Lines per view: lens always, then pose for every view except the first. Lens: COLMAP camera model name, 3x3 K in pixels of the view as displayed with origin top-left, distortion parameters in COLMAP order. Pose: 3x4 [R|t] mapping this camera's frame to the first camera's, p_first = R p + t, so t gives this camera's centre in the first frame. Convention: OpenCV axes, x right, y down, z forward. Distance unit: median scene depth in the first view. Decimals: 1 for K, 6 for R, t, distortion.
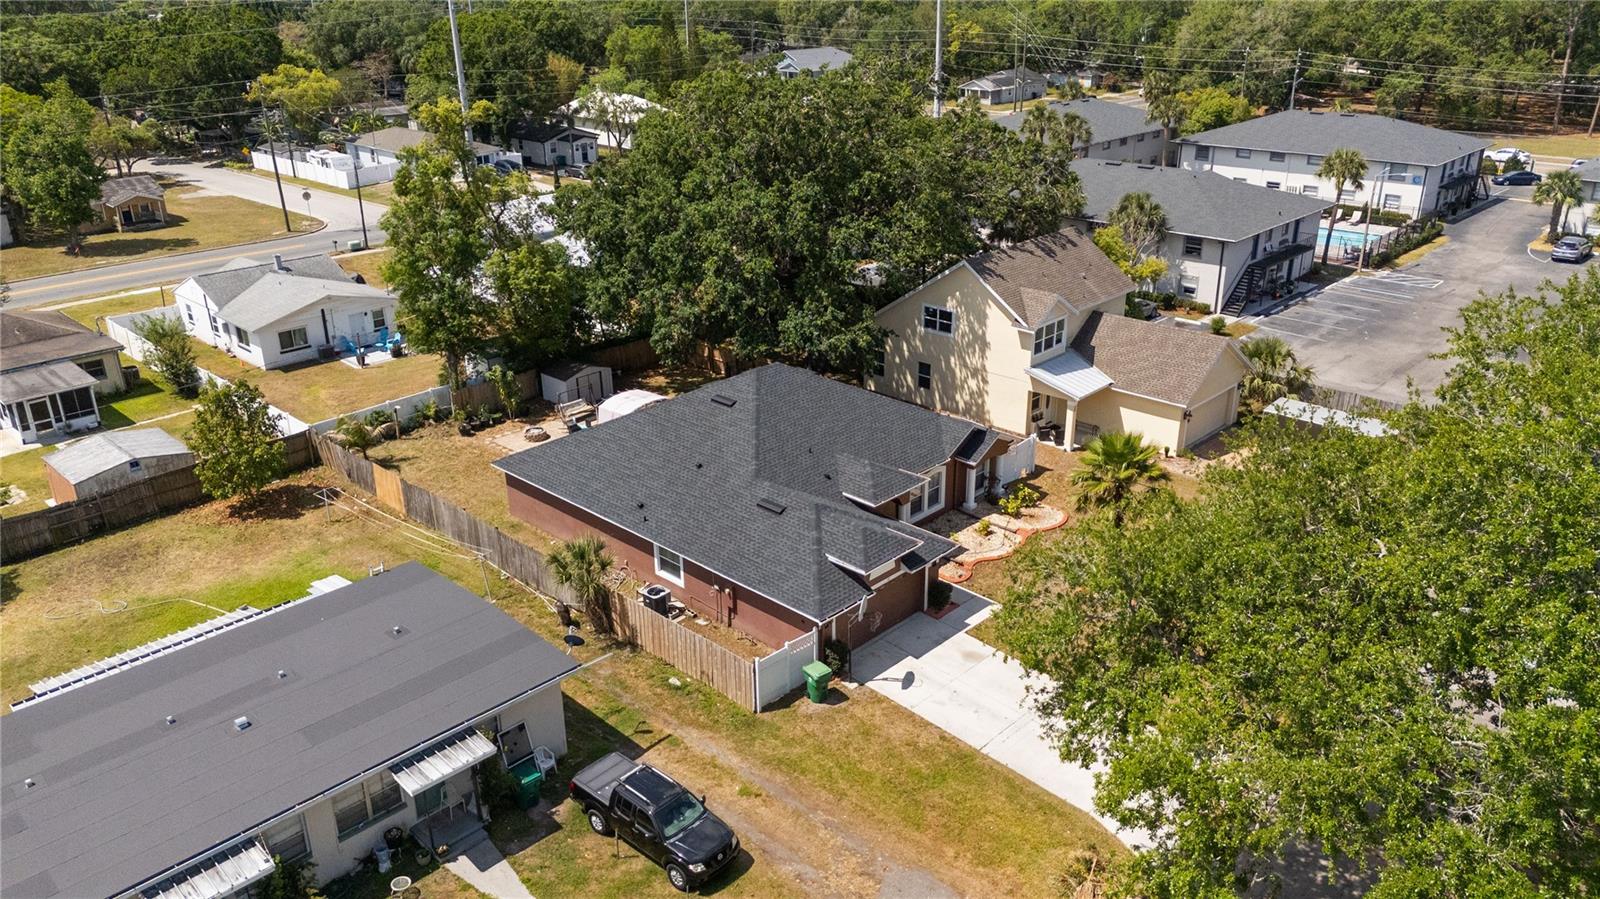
lens RADIAL K [[1185.6, 0, 800.0], [0, 1185.6, 449.5], [0, 0, 1]] dist [0.062961, -0.001285]
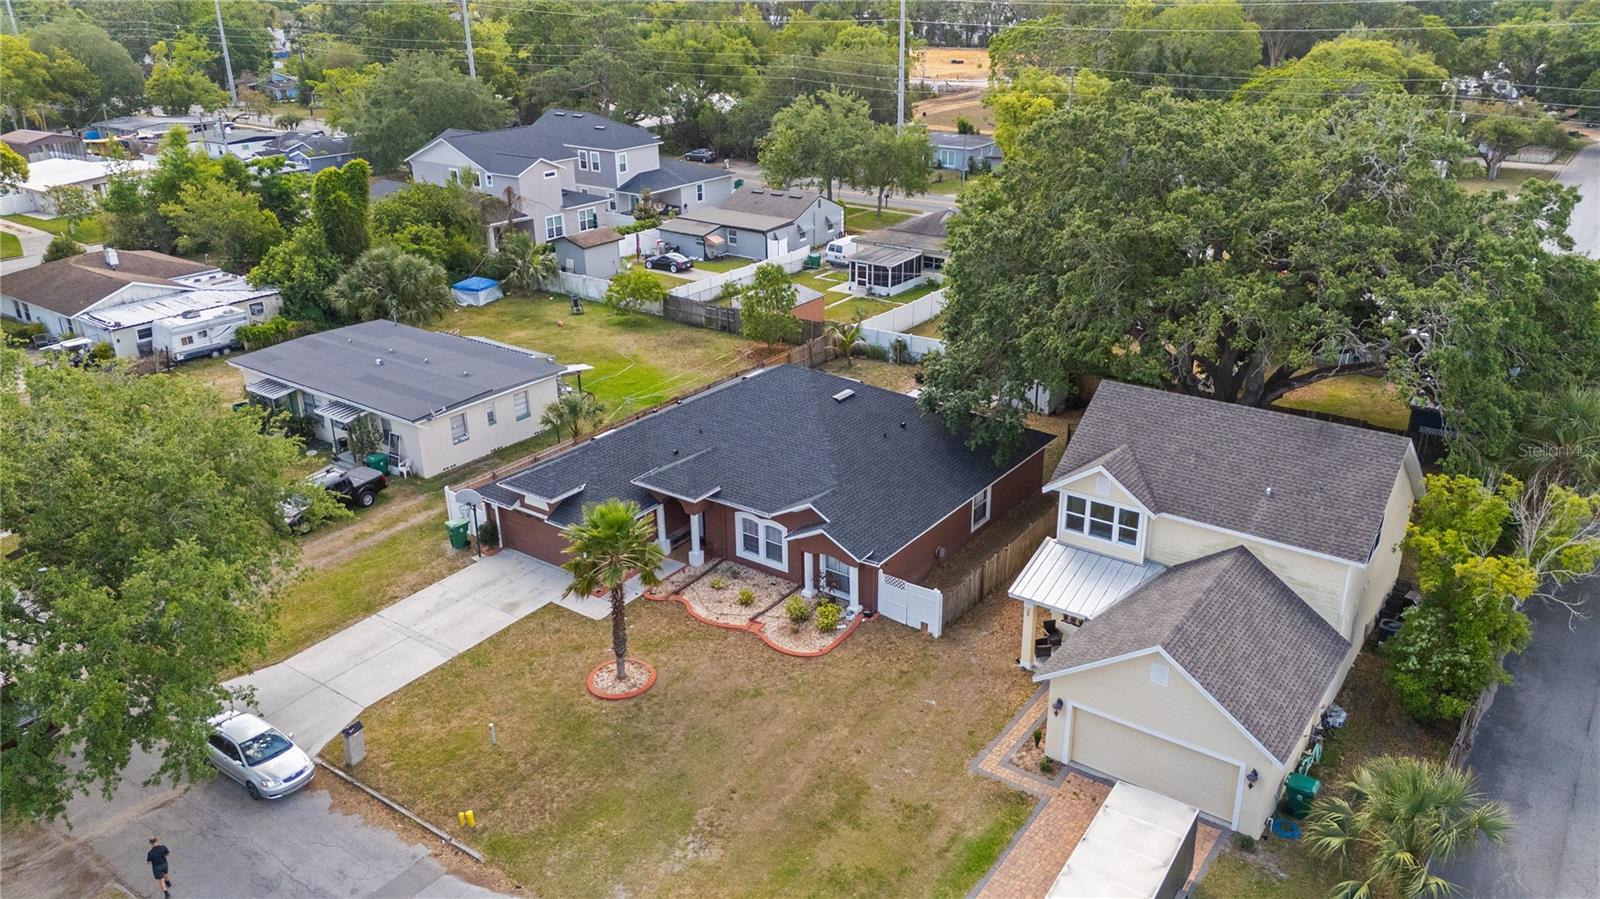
lens RADIAL K [[1185.6, 0, 800.0], [0, 1185.6, 449.5], [0, 0, 1]] dist [0.062961, -0.001285]
pose [[0.149509, 0.390243, -0.908492, 0.942326], [-0.383438, 0.869800, 0.310521, -0.329977], [0.911385, 0.301925, 0.279677, 0.749076]]
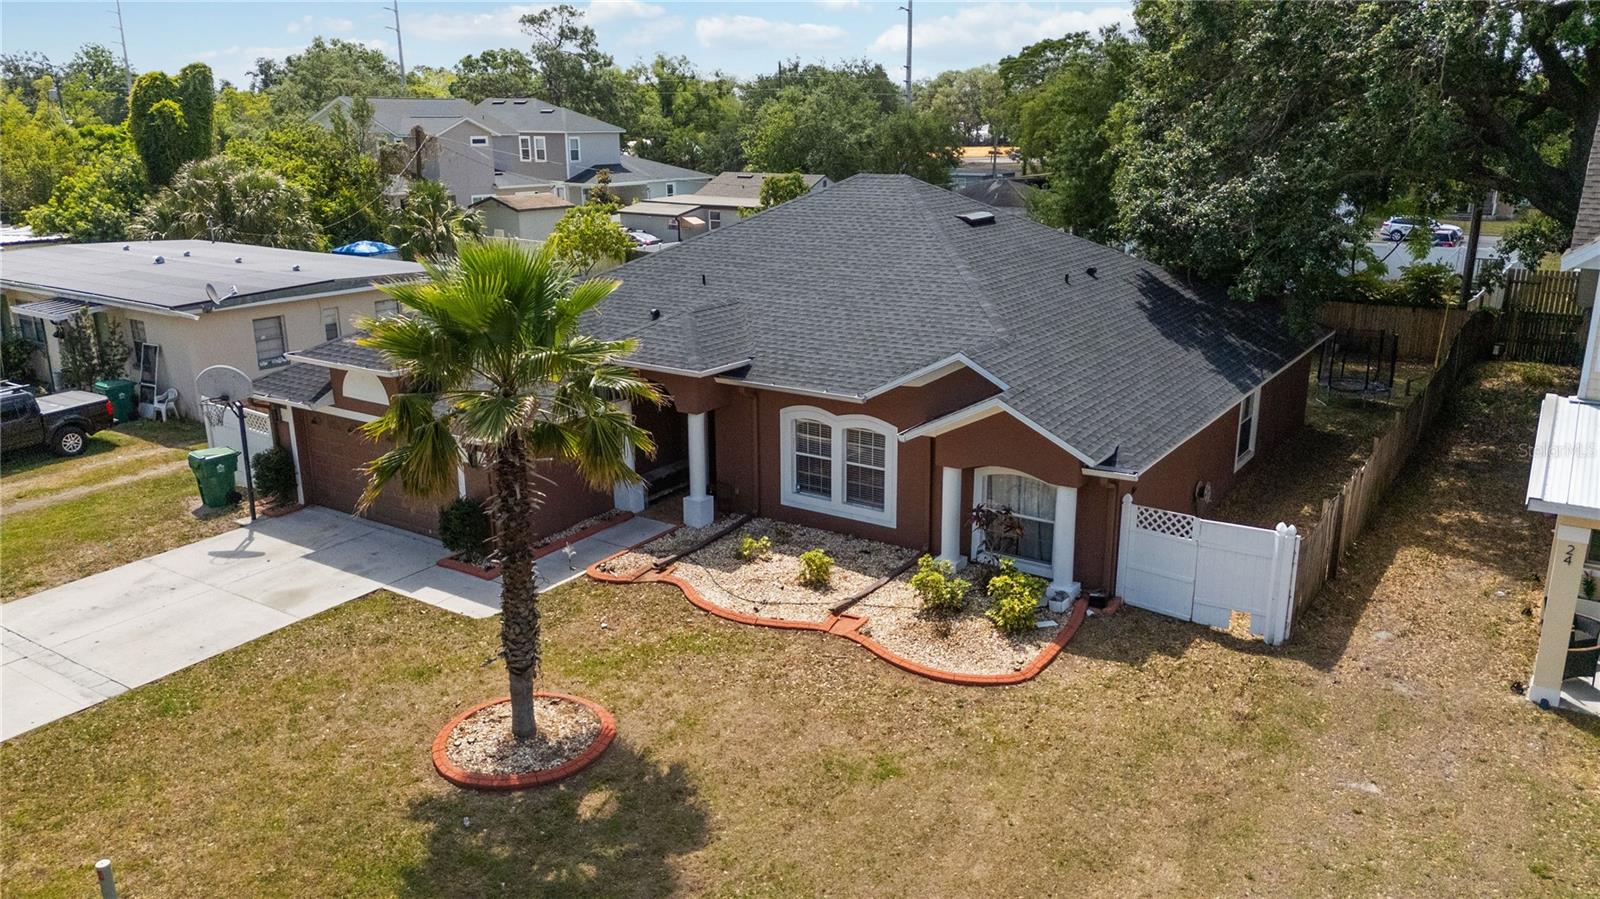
lens RADIAL K [[1195.2, 0, 800.0], [0, 1195.2, 449.5], [0, 0, 1]] dist [0.036281, -0.003037]
pose [[0.184438, 0.283050, -0.941204, 0.530942], [-0.390828, 0.899786, 0.194008, -0.049437], [0.901796, 0.332066, 0.276578, 0.866791]]
